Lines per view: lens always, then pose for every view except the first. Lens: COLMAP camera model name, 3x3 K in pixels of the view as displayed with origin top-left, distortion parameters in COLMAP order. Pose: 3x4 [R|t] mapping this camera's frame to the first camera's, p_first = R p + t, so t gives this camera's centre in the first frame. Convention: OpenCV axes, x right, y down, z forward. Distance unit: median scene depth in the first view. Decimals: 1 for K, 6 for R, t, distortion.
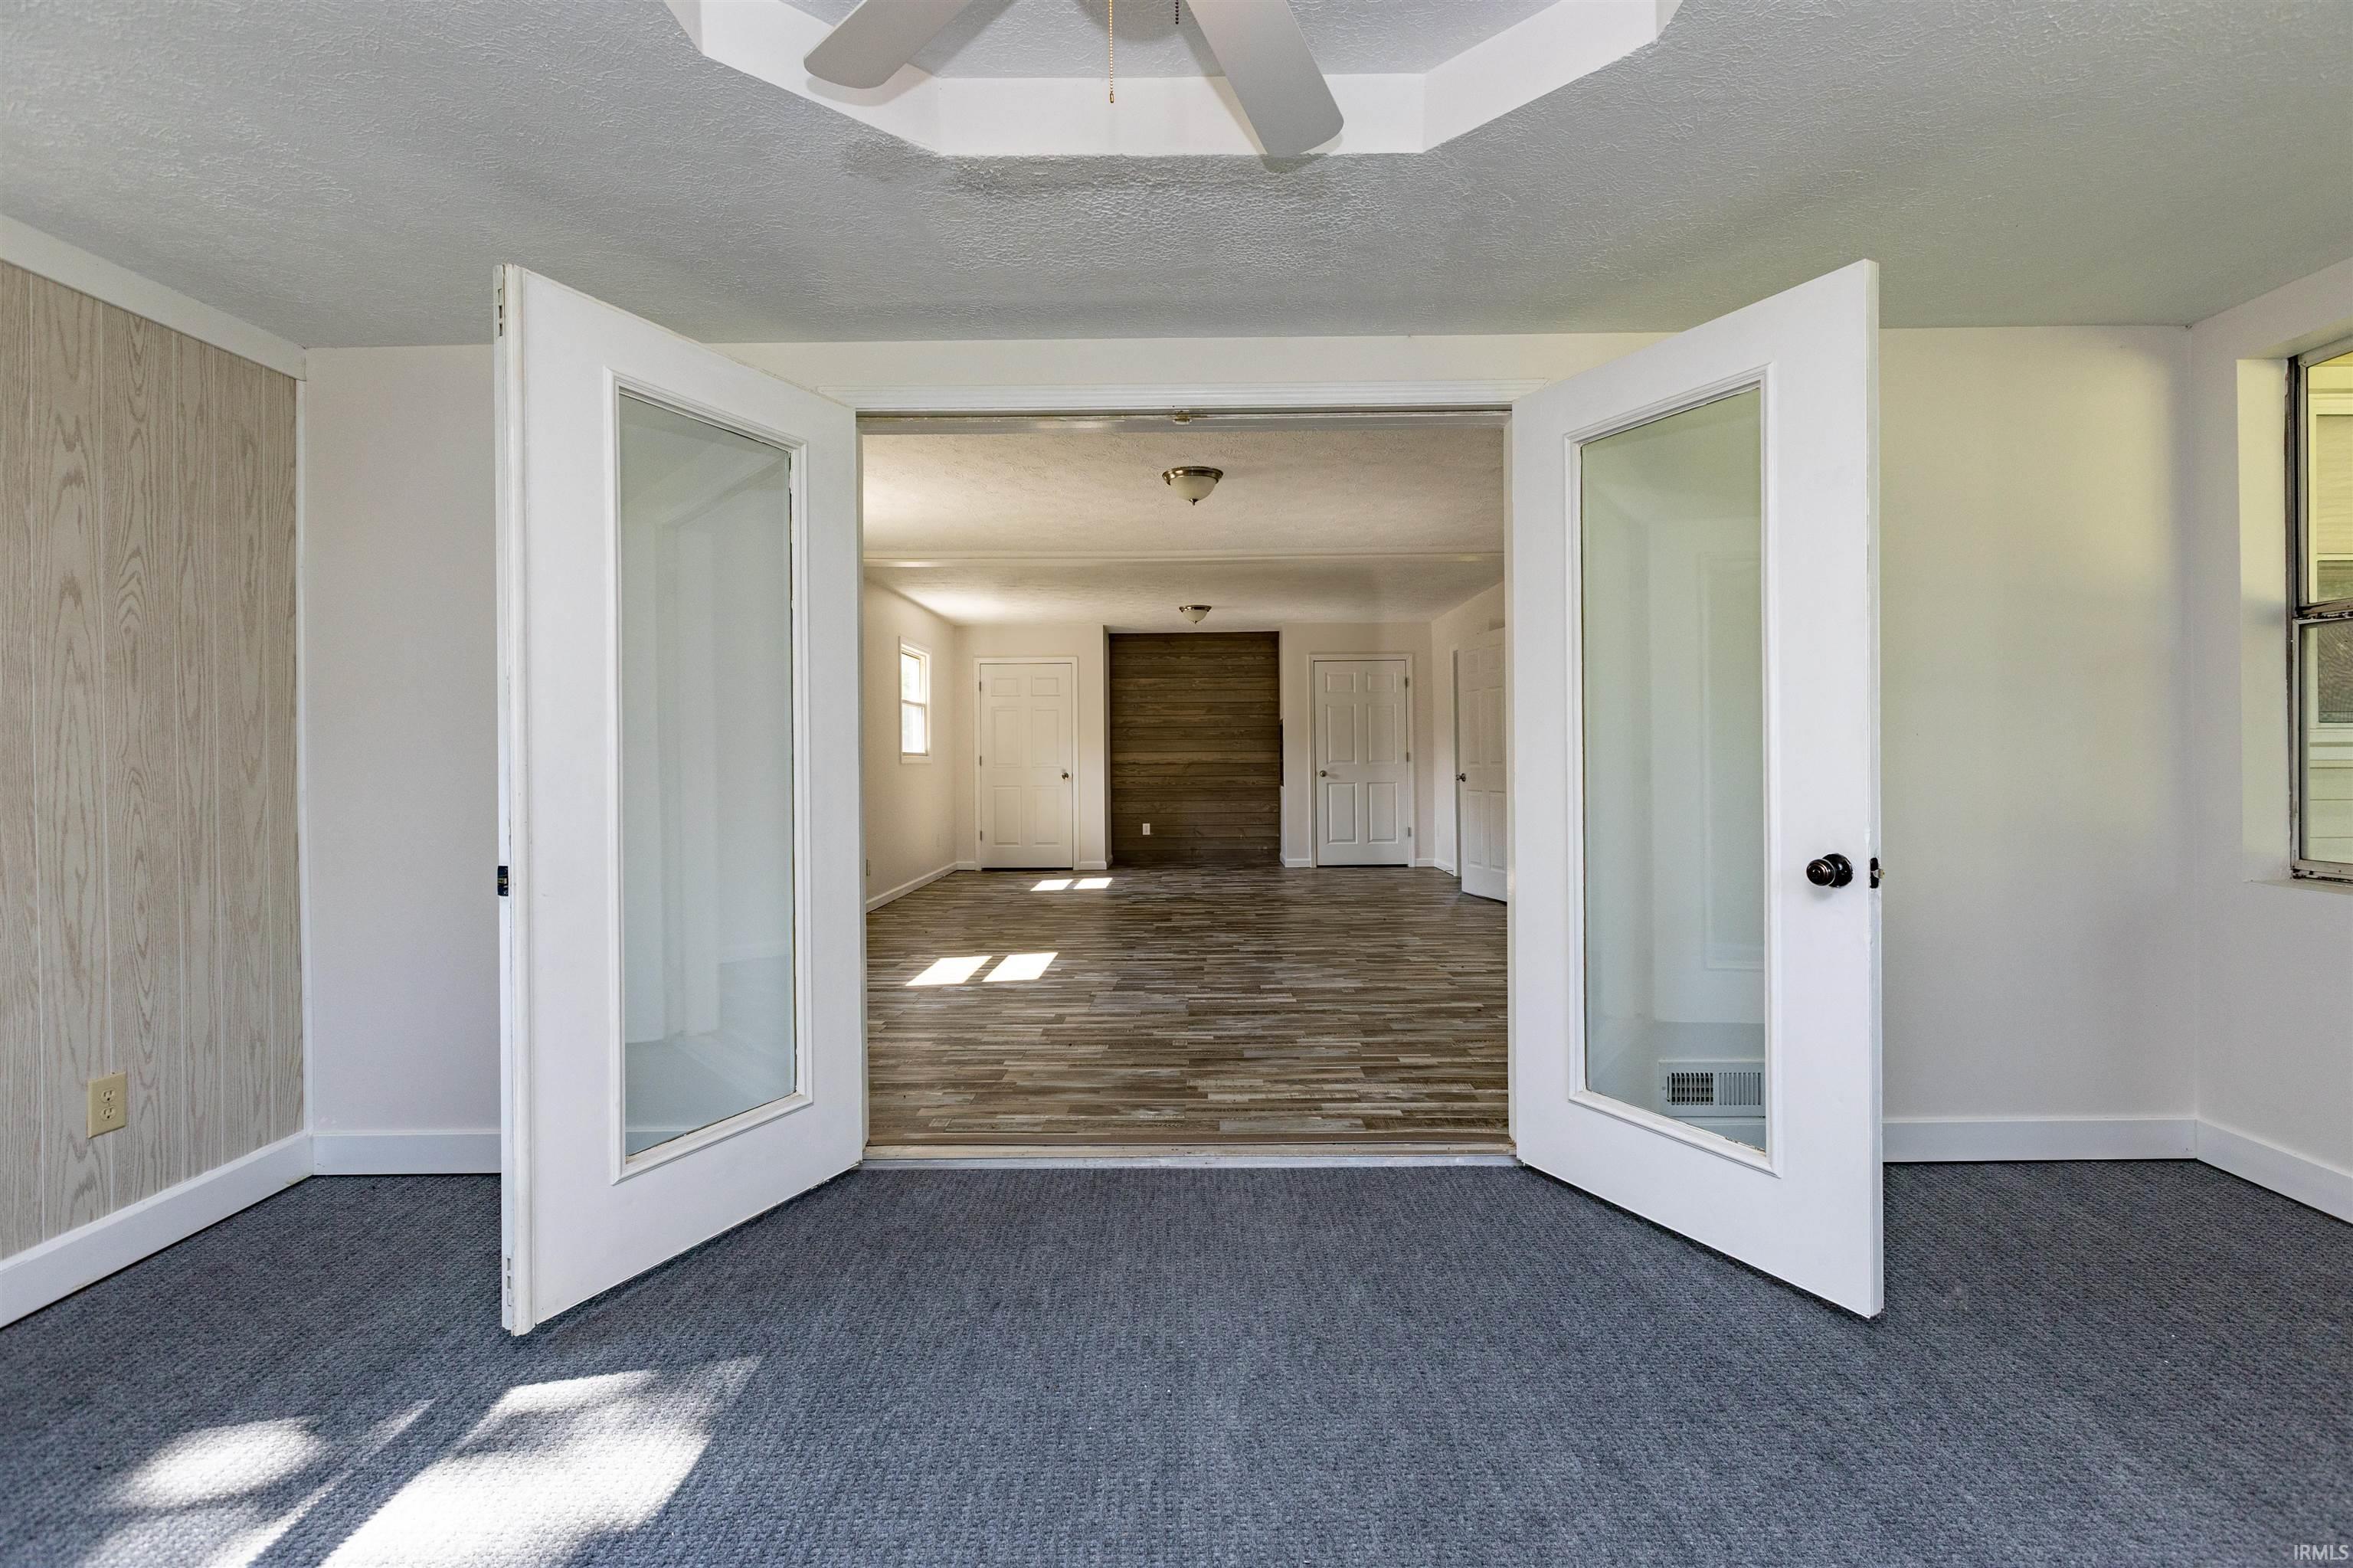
lens RADIAL K [[1044.4, 0, 1184.8], [0, 1044.4, 765.4], [0, 0, 1]] dist [0.002049, -0.001545]
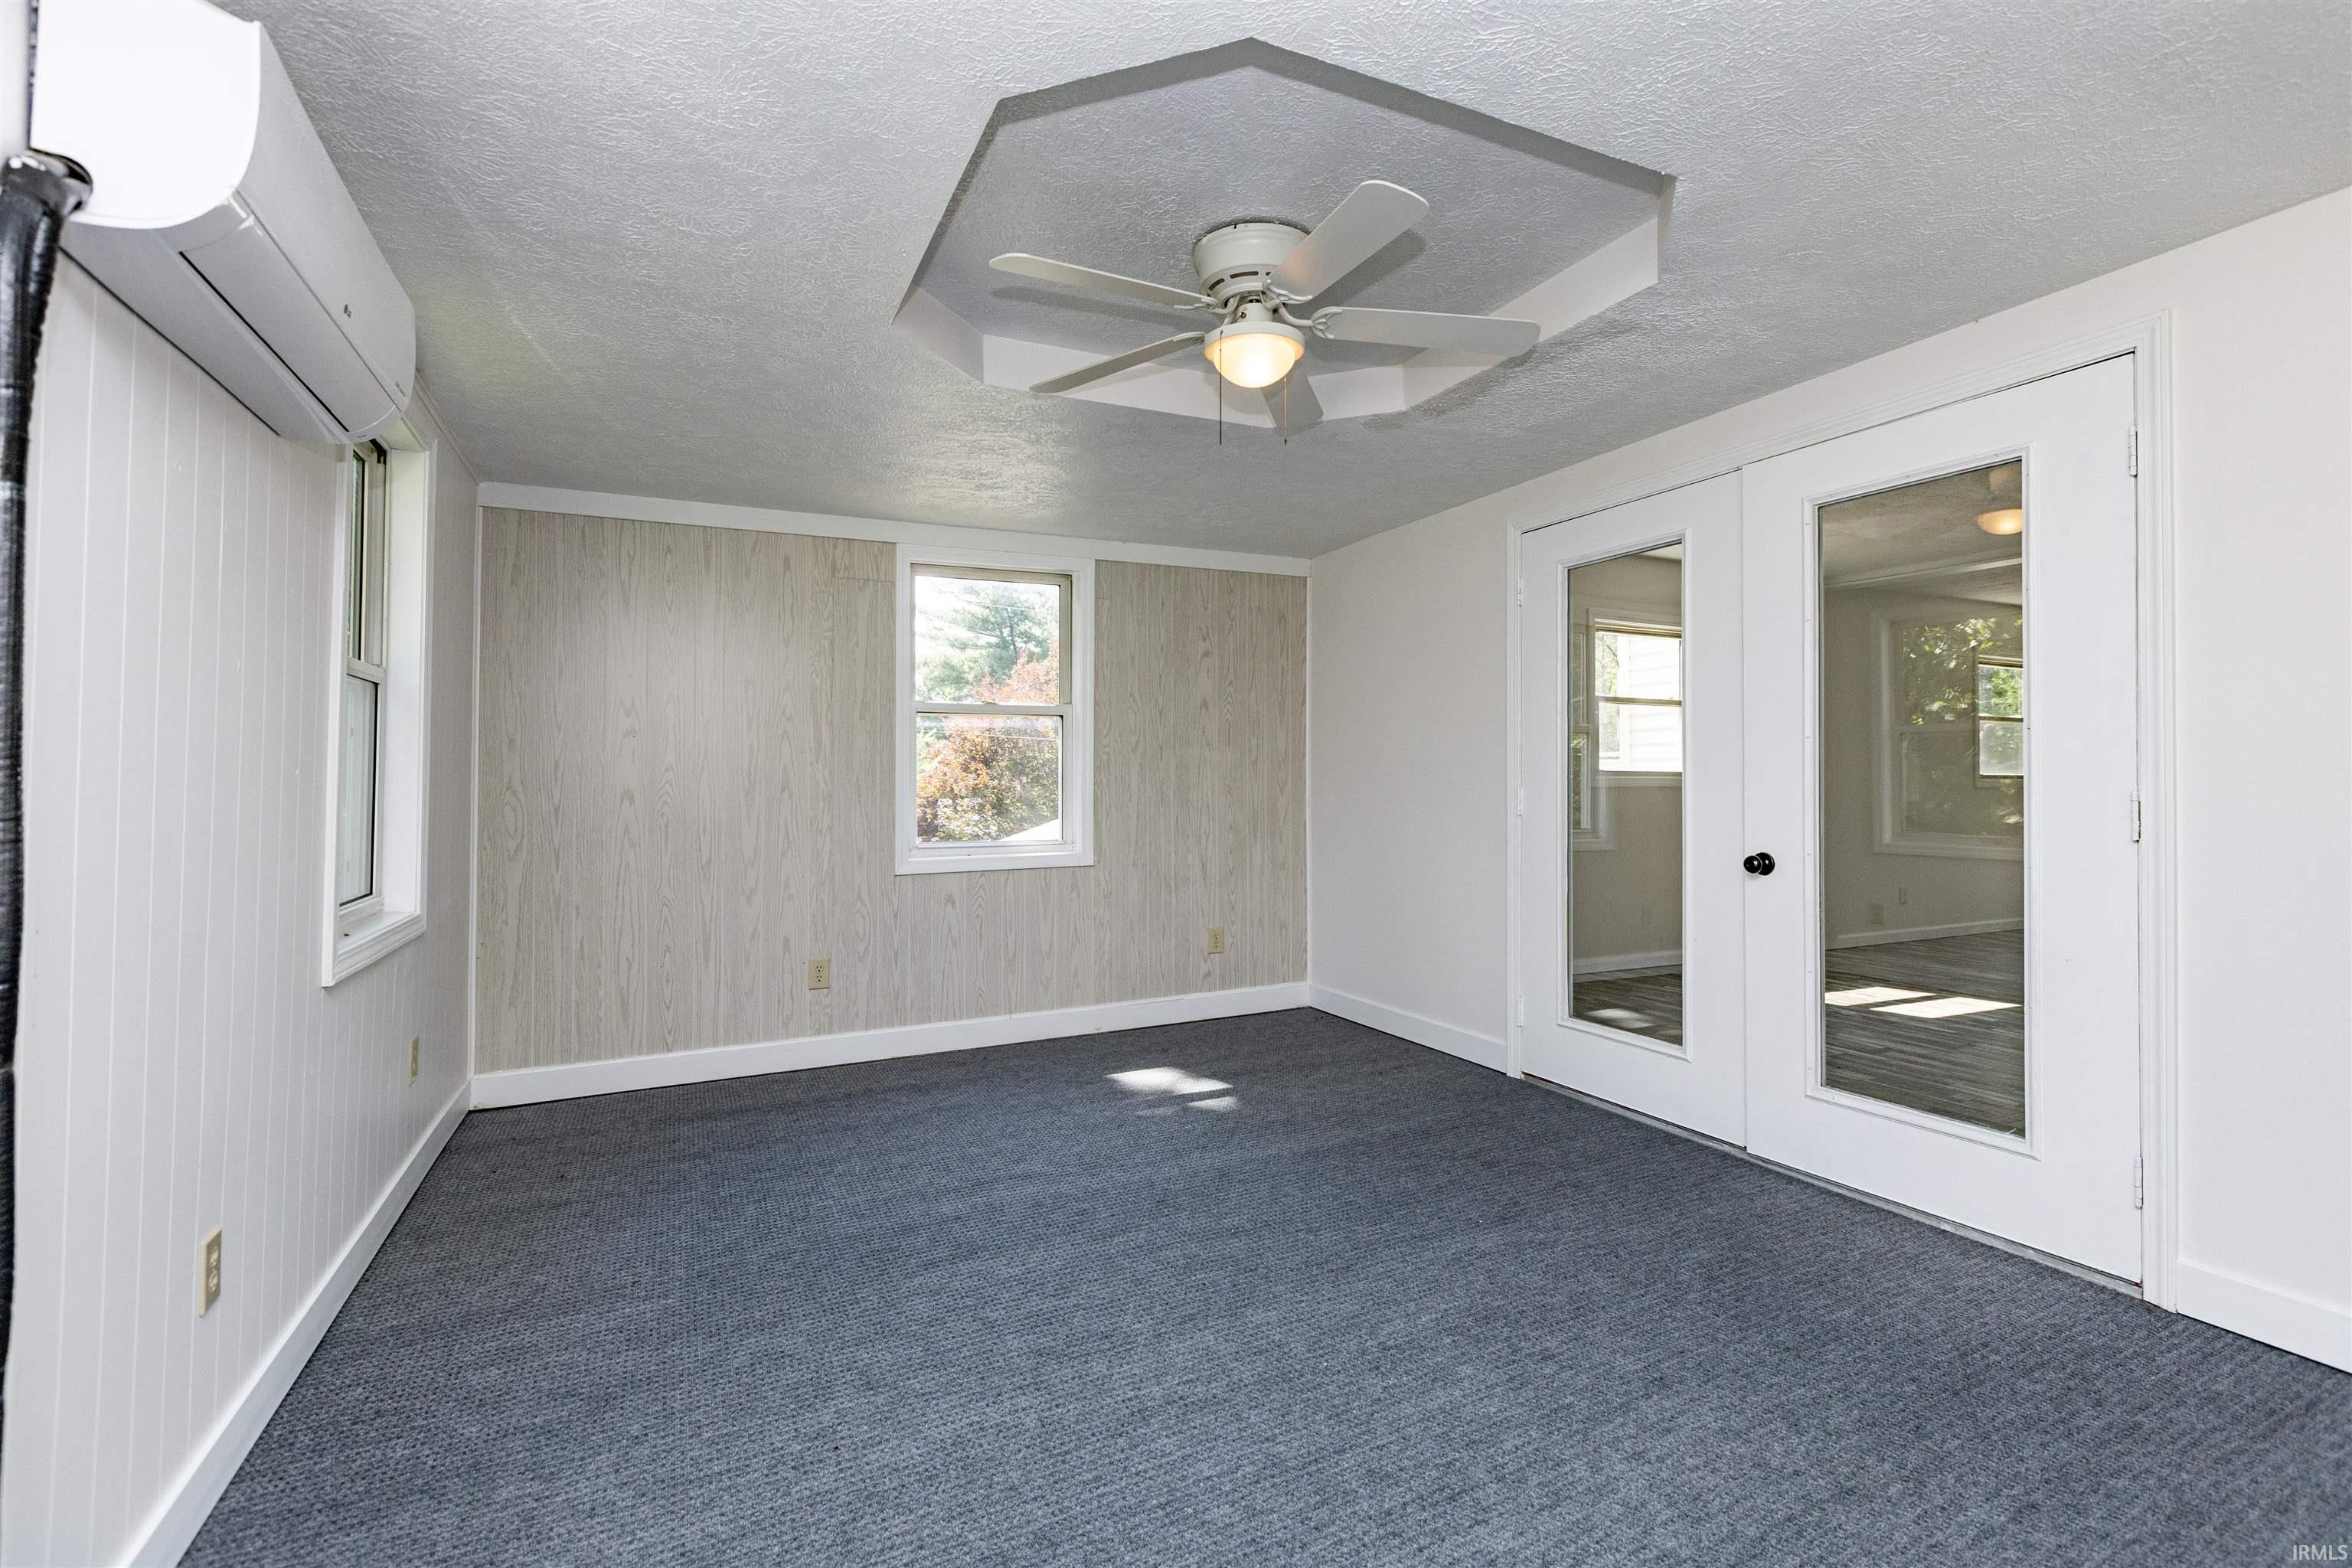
lens RADIAL K [[1036.9, 0, 1207.3], [0, 1036.9, 781.3], [0, 0, 1]] dist [-0.001309, -0.000639]
pose [[0.456857, 0.005886, -0.889521, 0.824016], [-0.009103, 0.999957, 0.001941, -0.008612], [0.889494, 0.007211, 0.456891, 0.000362]]
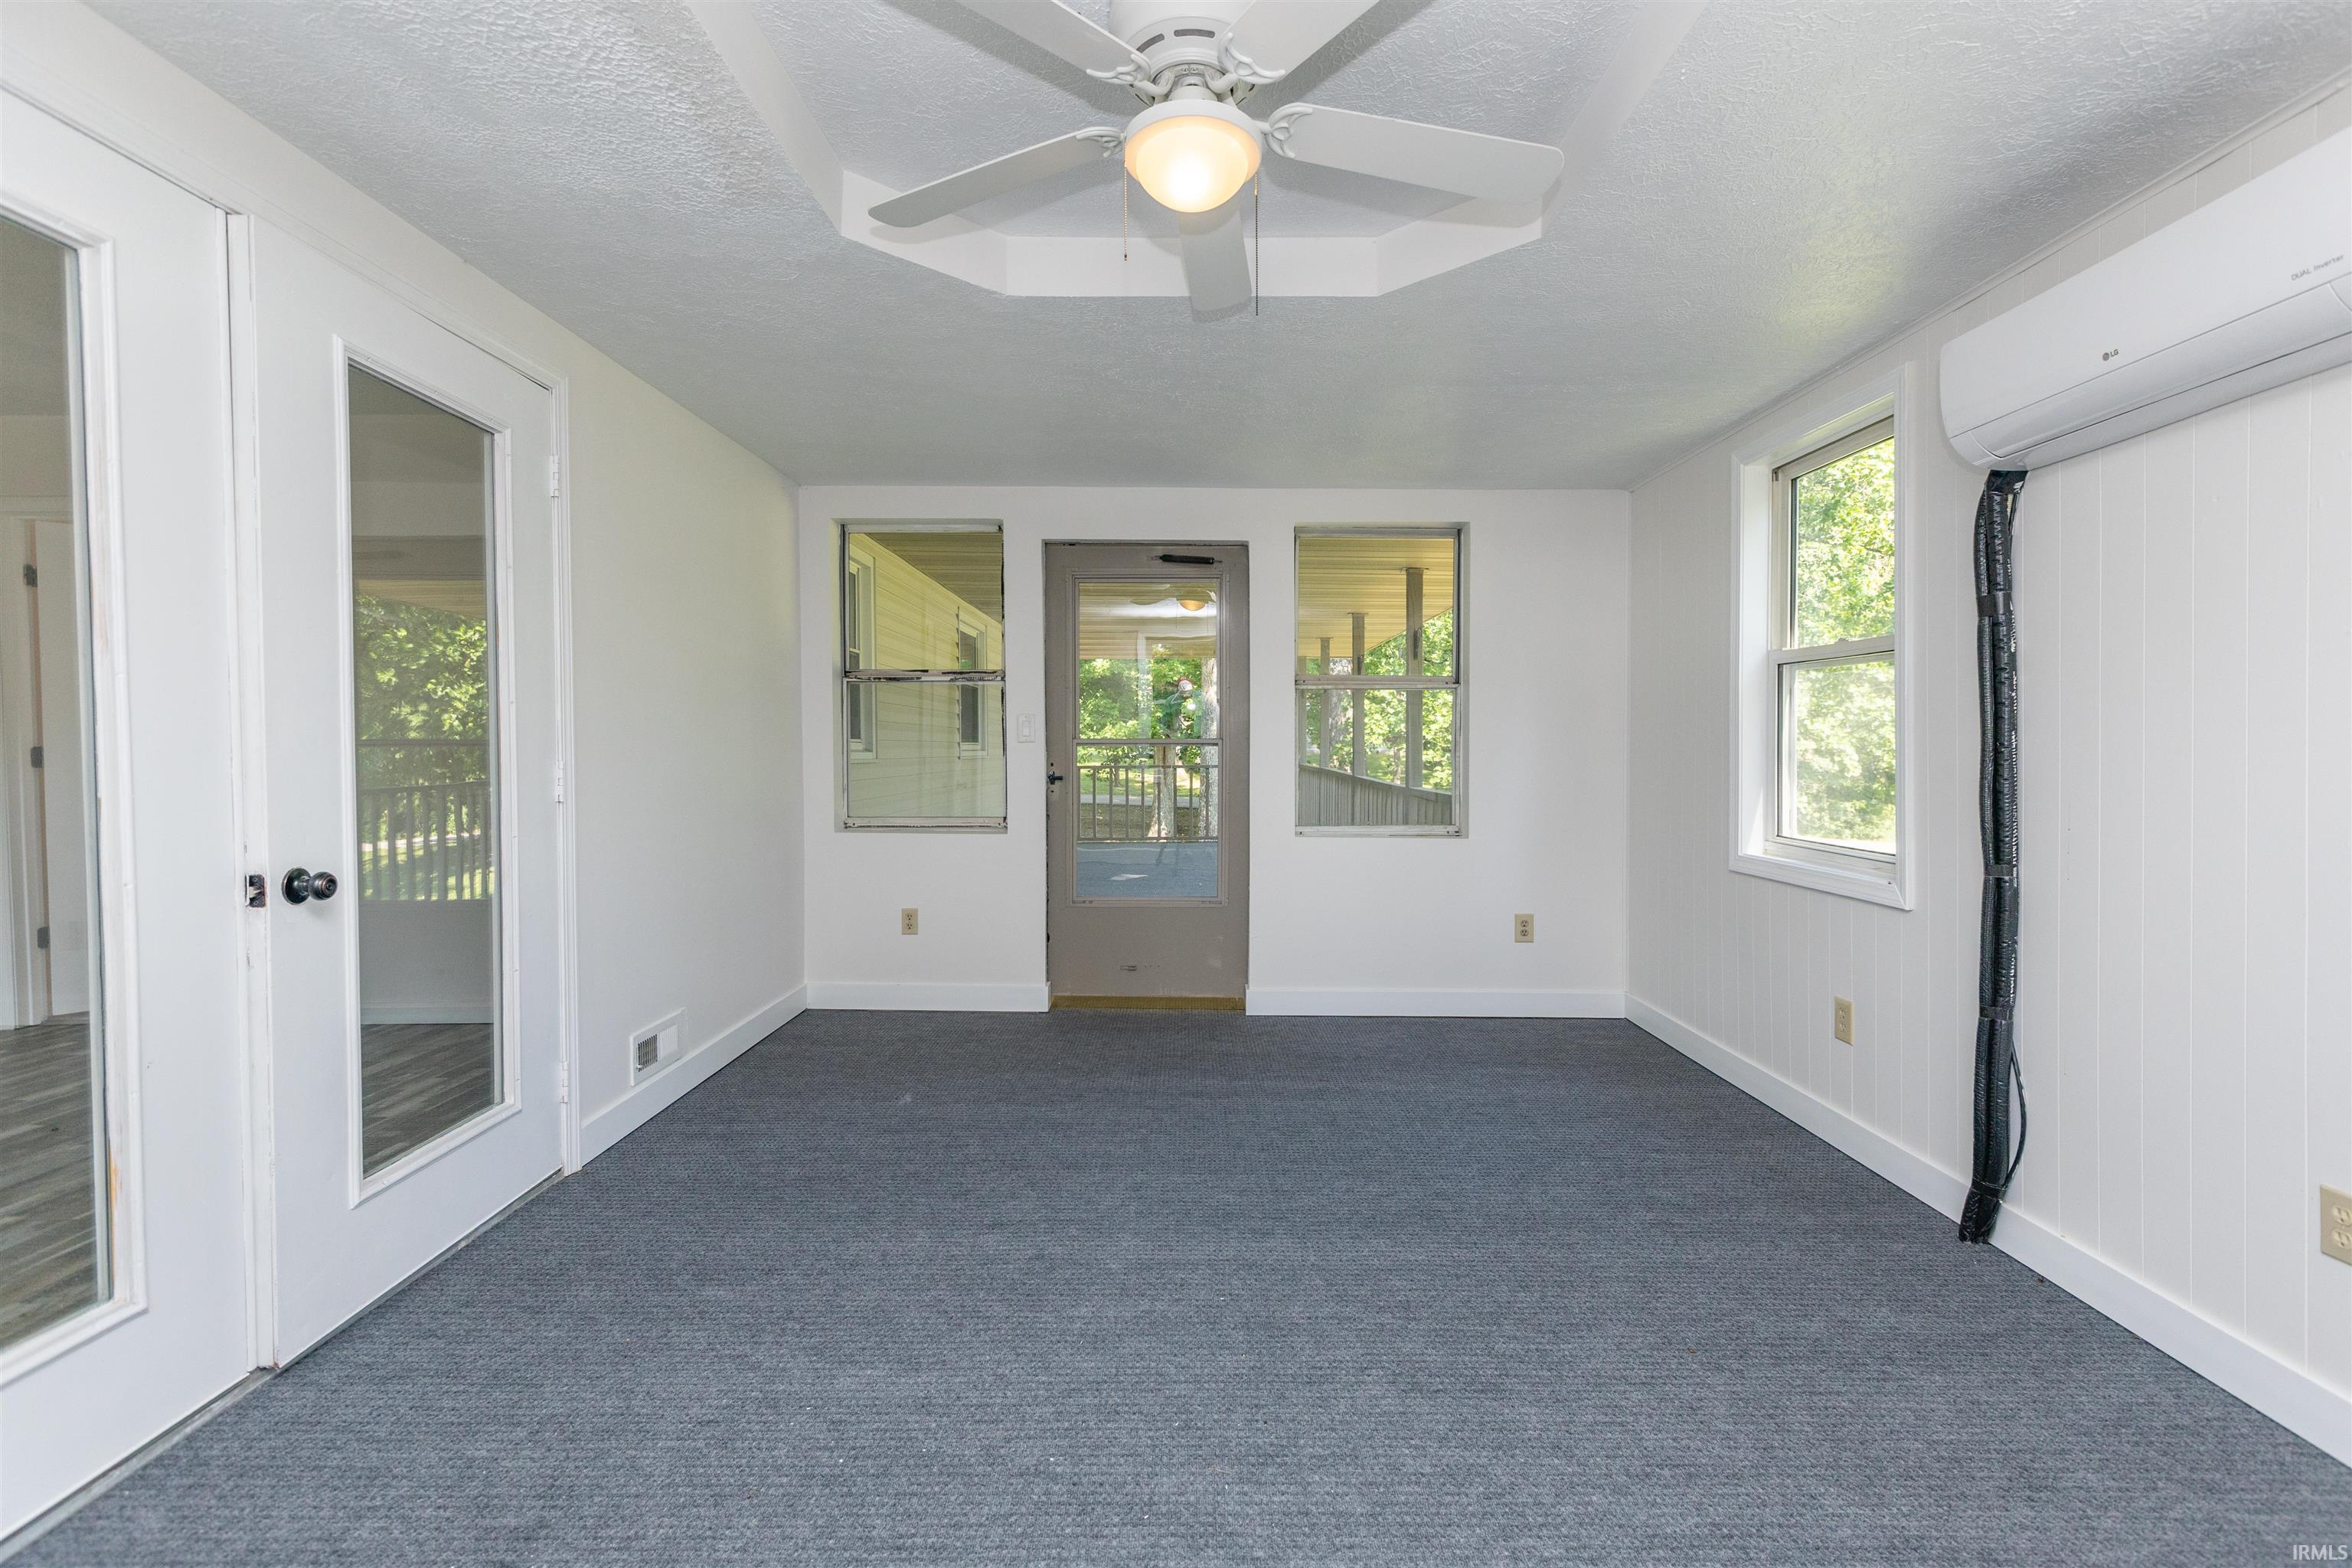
lens RADIAL K [[1051.8, 0, 1176.8], [0, 1051.8, 775.9], [0, 0, 1]] dist [0.004686, -0.000397]
pose [[0.008840, -0.014299, 0.999859, -0.742355], [0.006681, 0.999876, 0.014241, 0.000556], [-0.999939, 0.006555, 0.008934, 0.488938]]
